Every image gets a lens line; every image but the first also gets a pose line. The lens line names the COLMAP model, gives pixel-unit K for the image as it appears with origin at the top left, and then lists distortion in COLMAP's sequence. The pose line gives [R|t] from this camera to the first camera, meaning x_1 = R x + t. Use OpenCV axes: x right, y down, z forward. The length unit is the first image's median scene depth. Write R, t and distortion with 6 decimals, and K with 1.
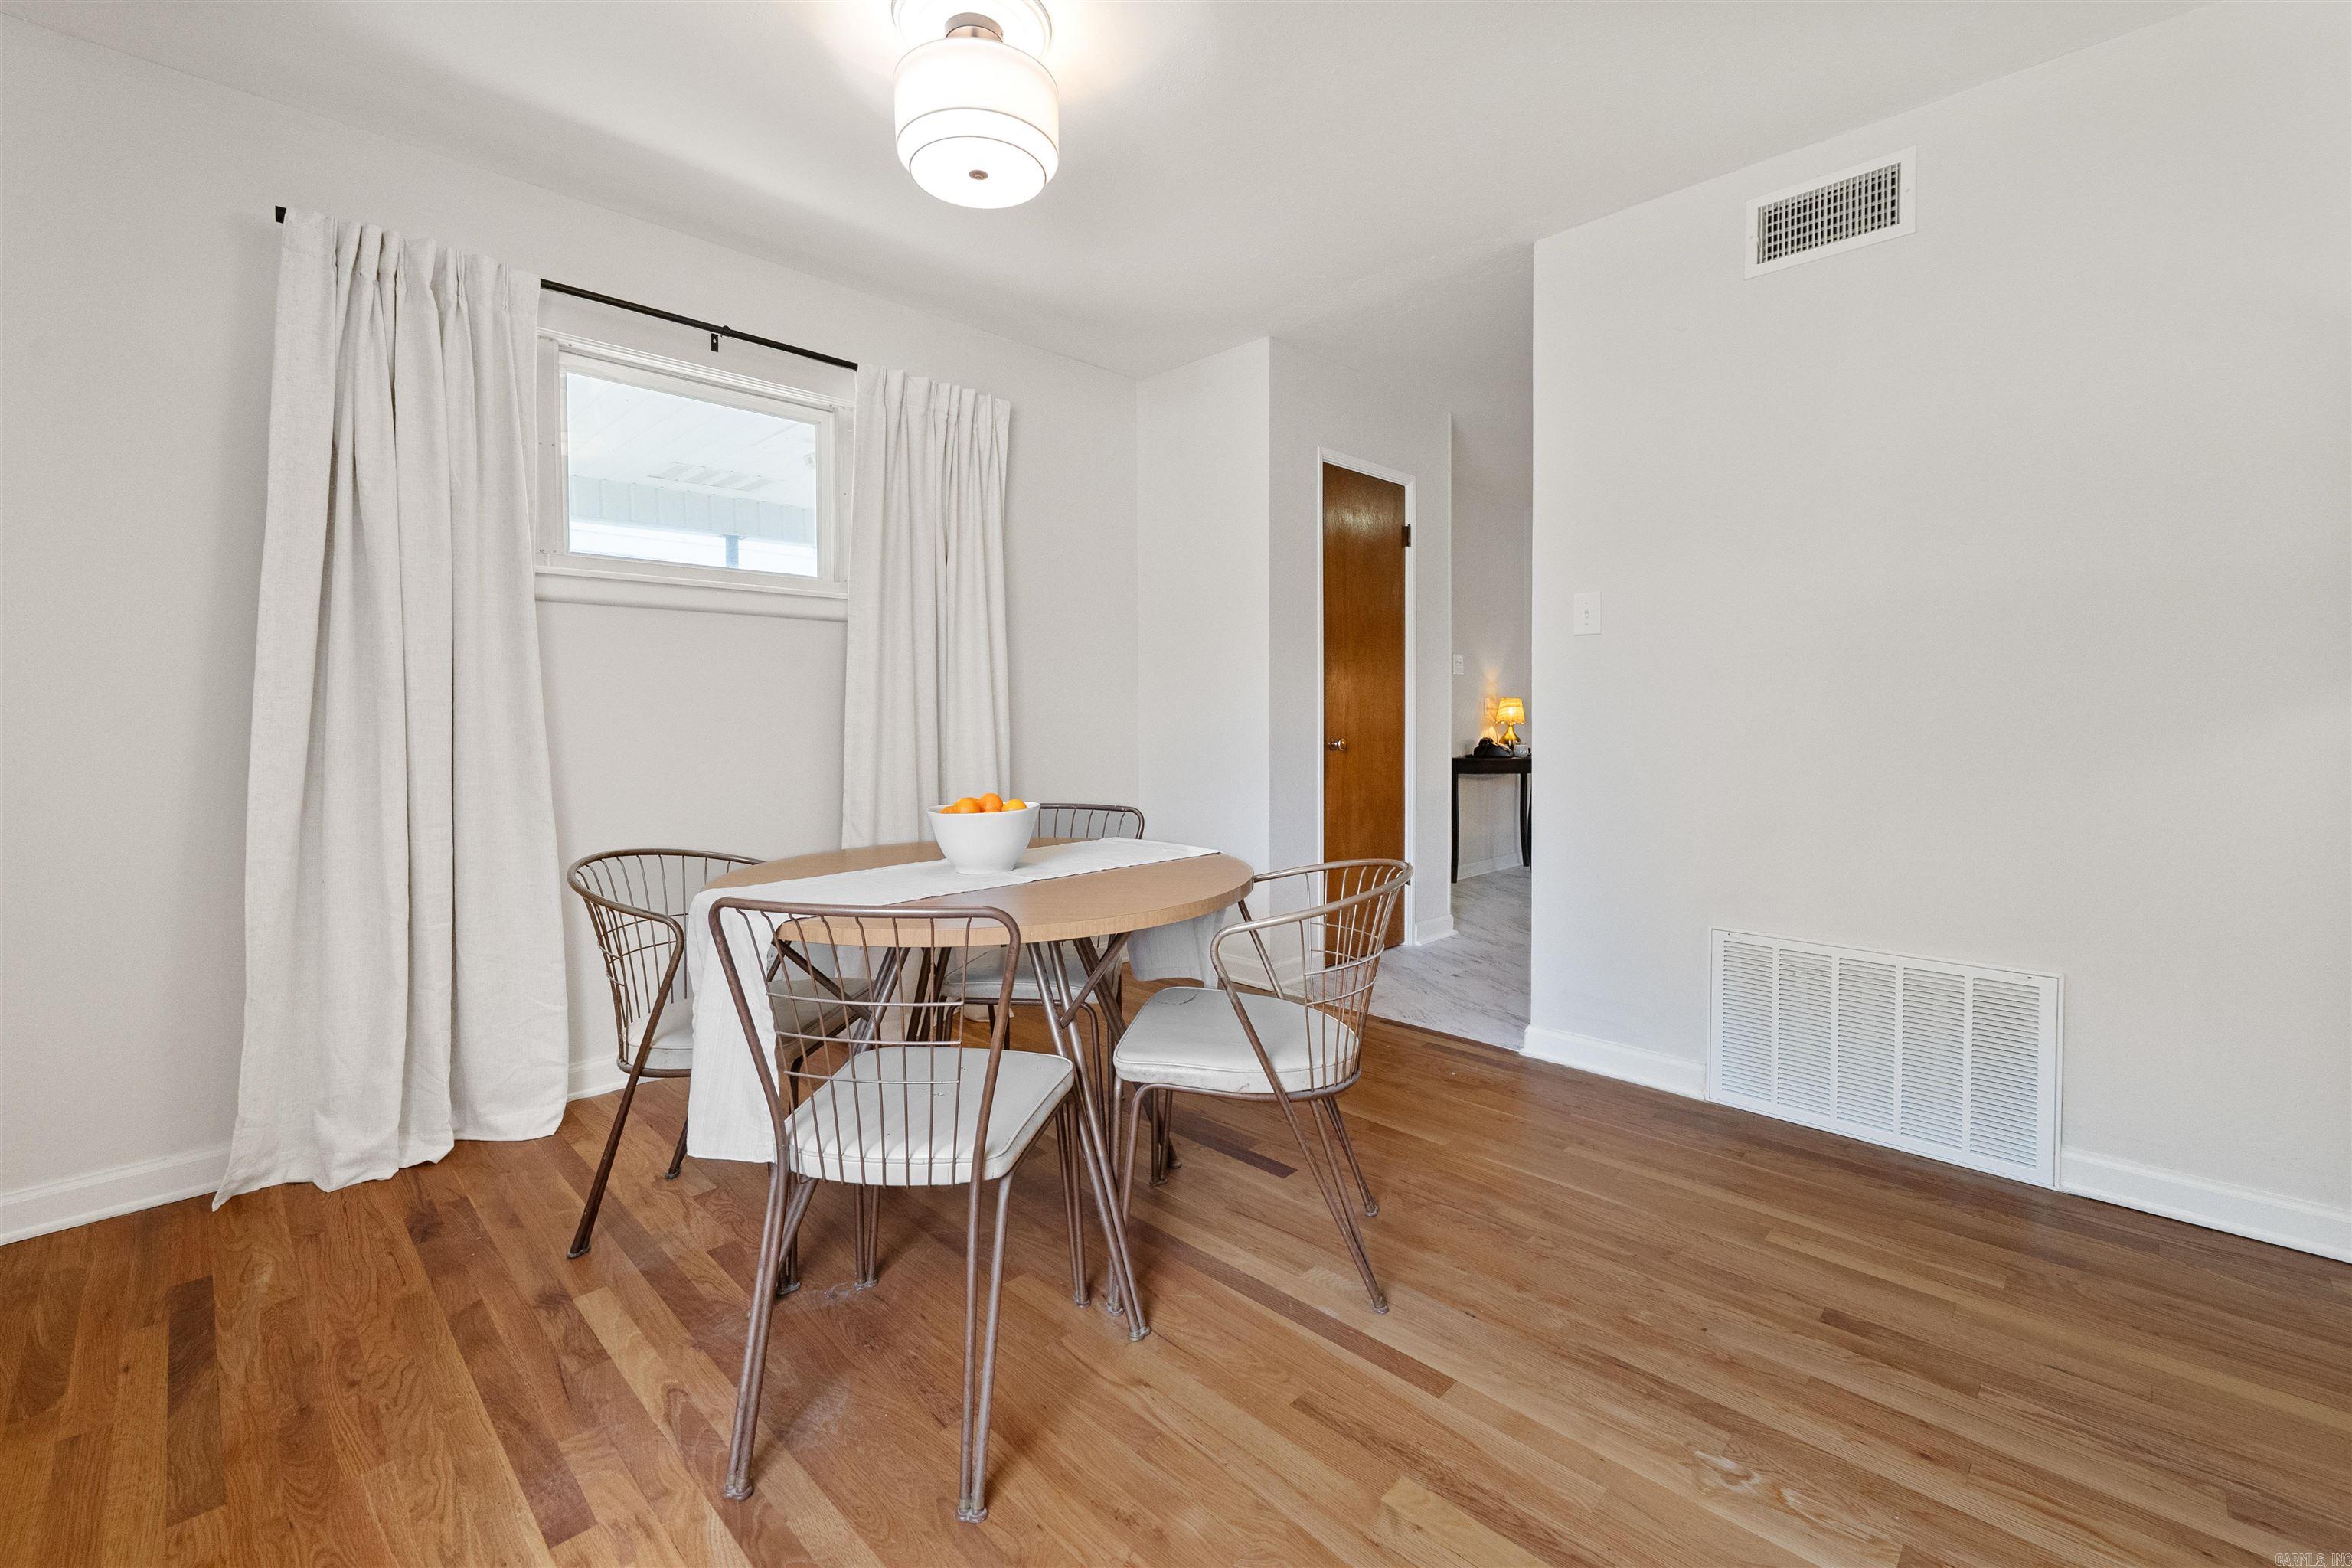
lens RADIAL K [[968.4, 0, 1182.7], [0, 968.4, 719.1], [0, 0, 1]] dist [0.006407, -0.003358]
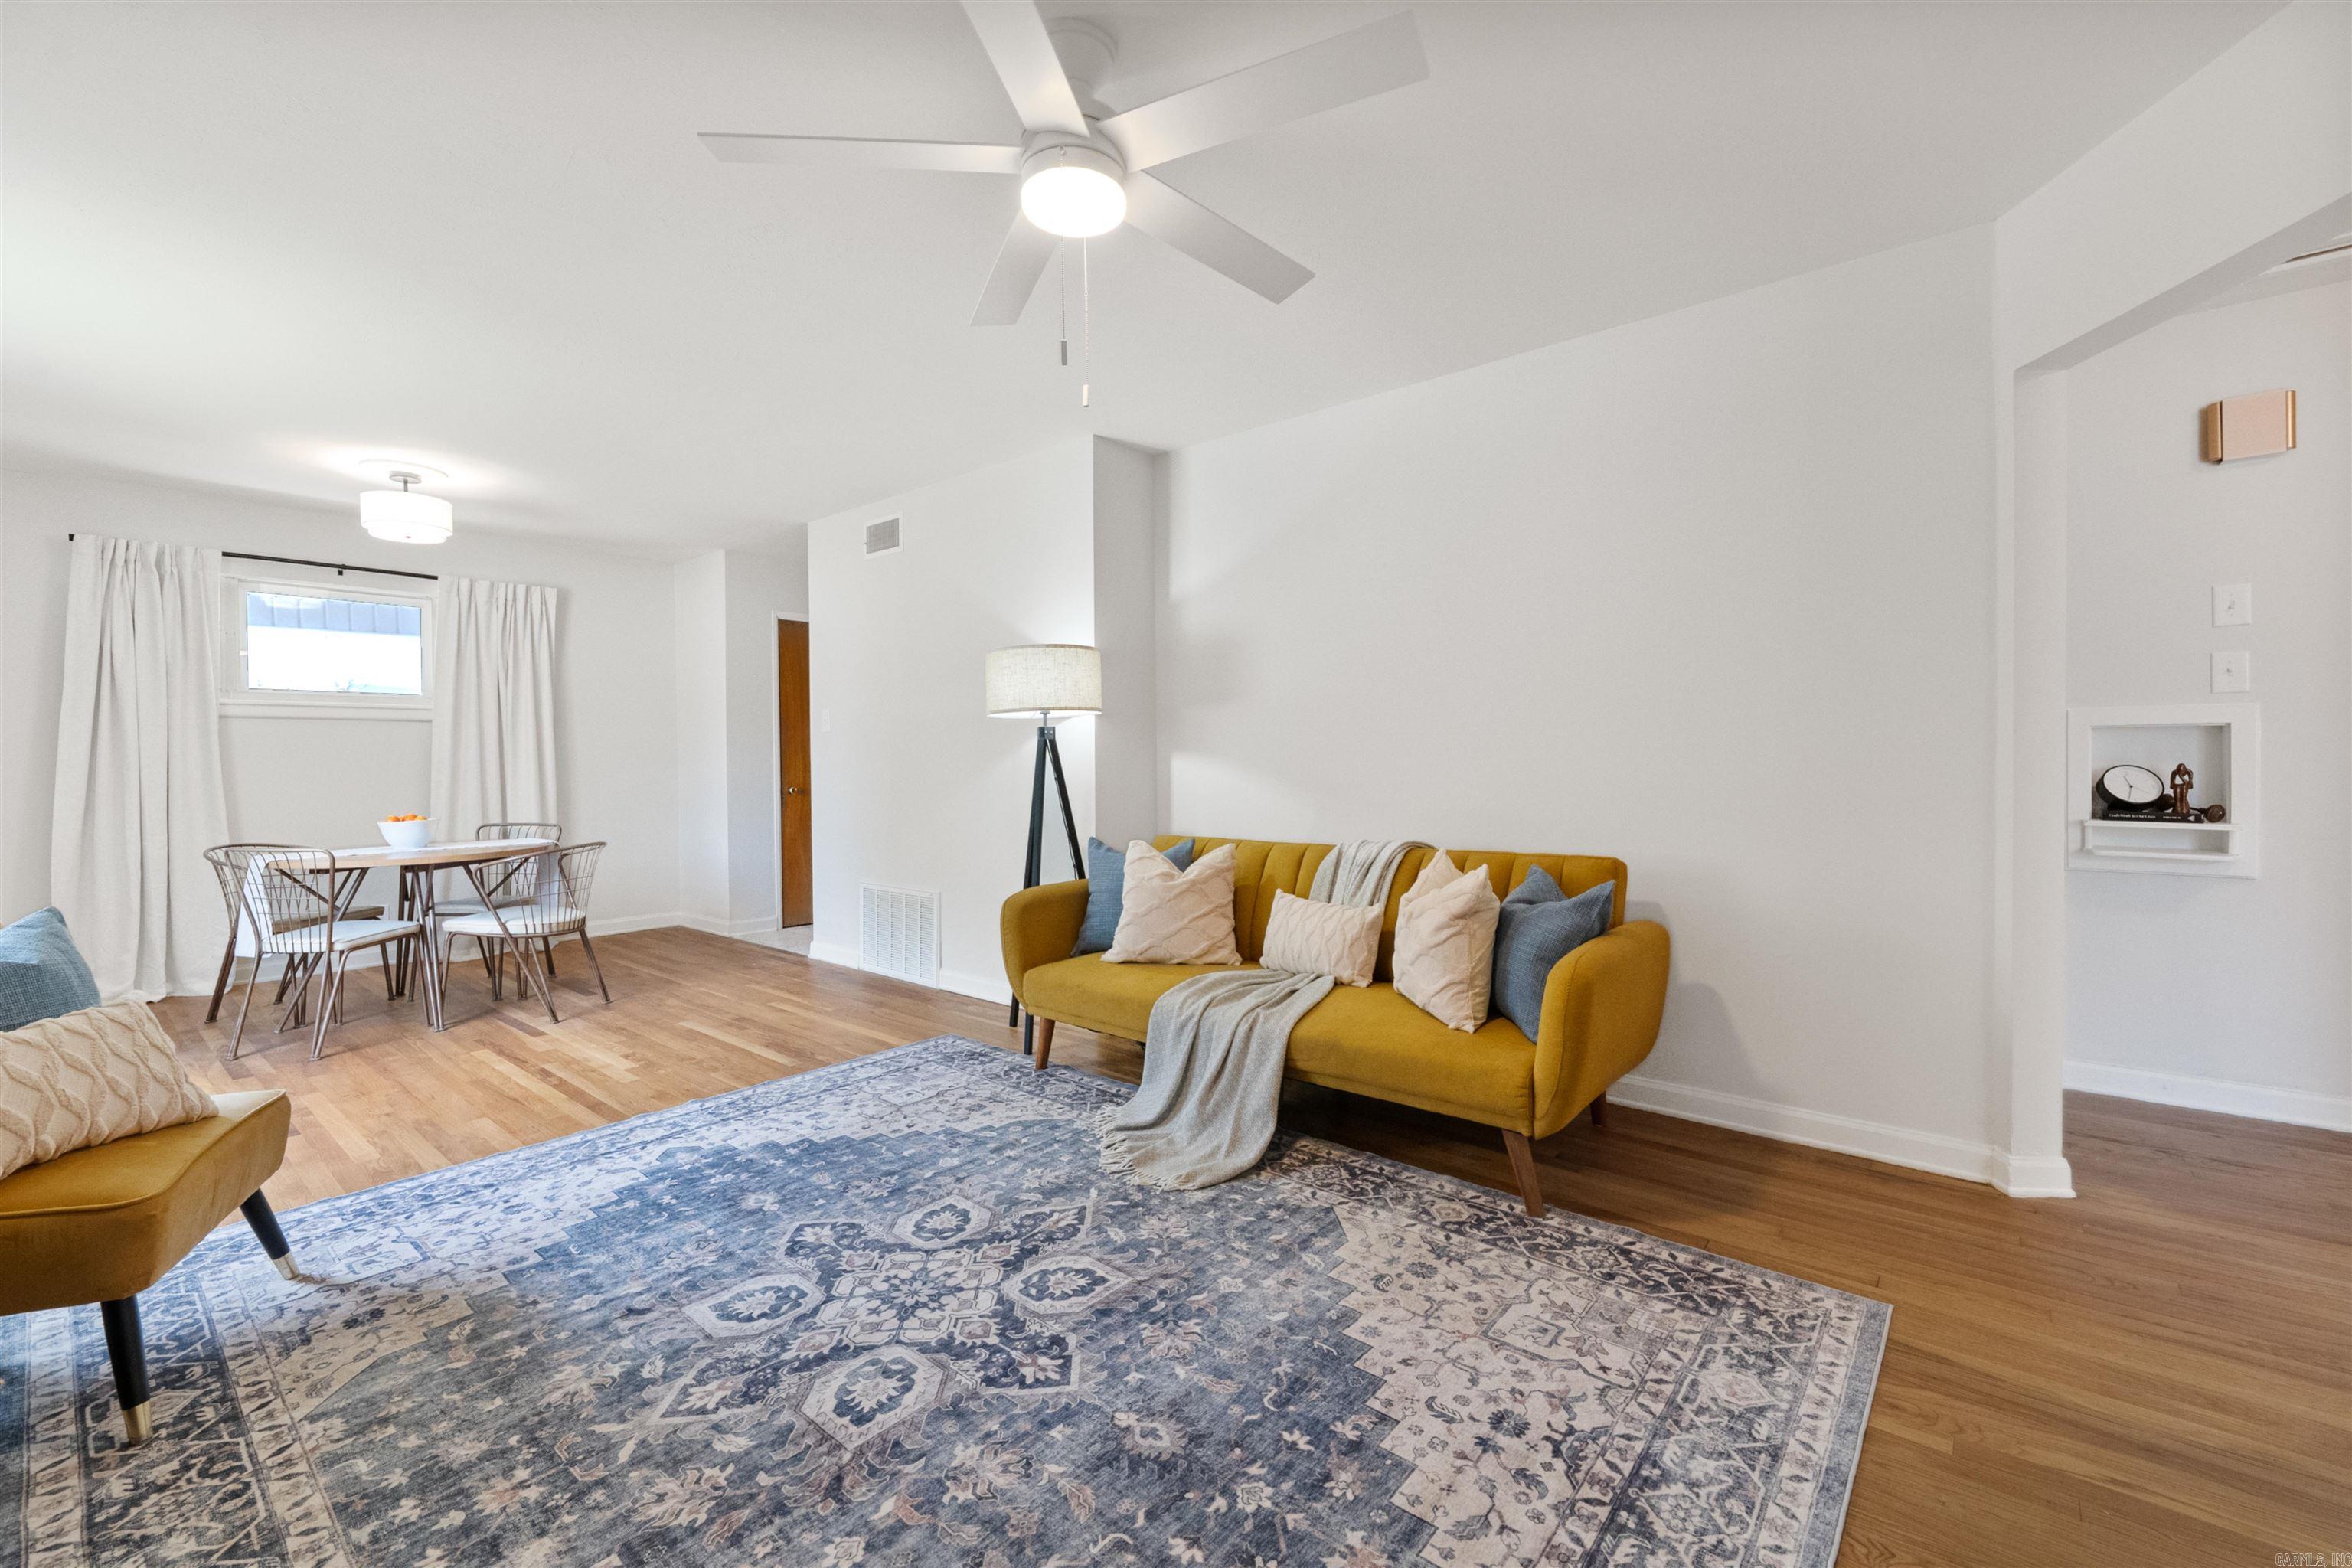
lens RADIAL K [[968.4, 0, 1184.0], [0, 968.4, 767.3], [0, 0, 1]] dist [0.006407, -0.003358]
pose [[0.997239, -0.006425, 0.073982, 1.159731], [0.006943, 0.999953, -0.006758, -0.000997], [-0.073935, 0.007253, 0.997237, -1.119411]]
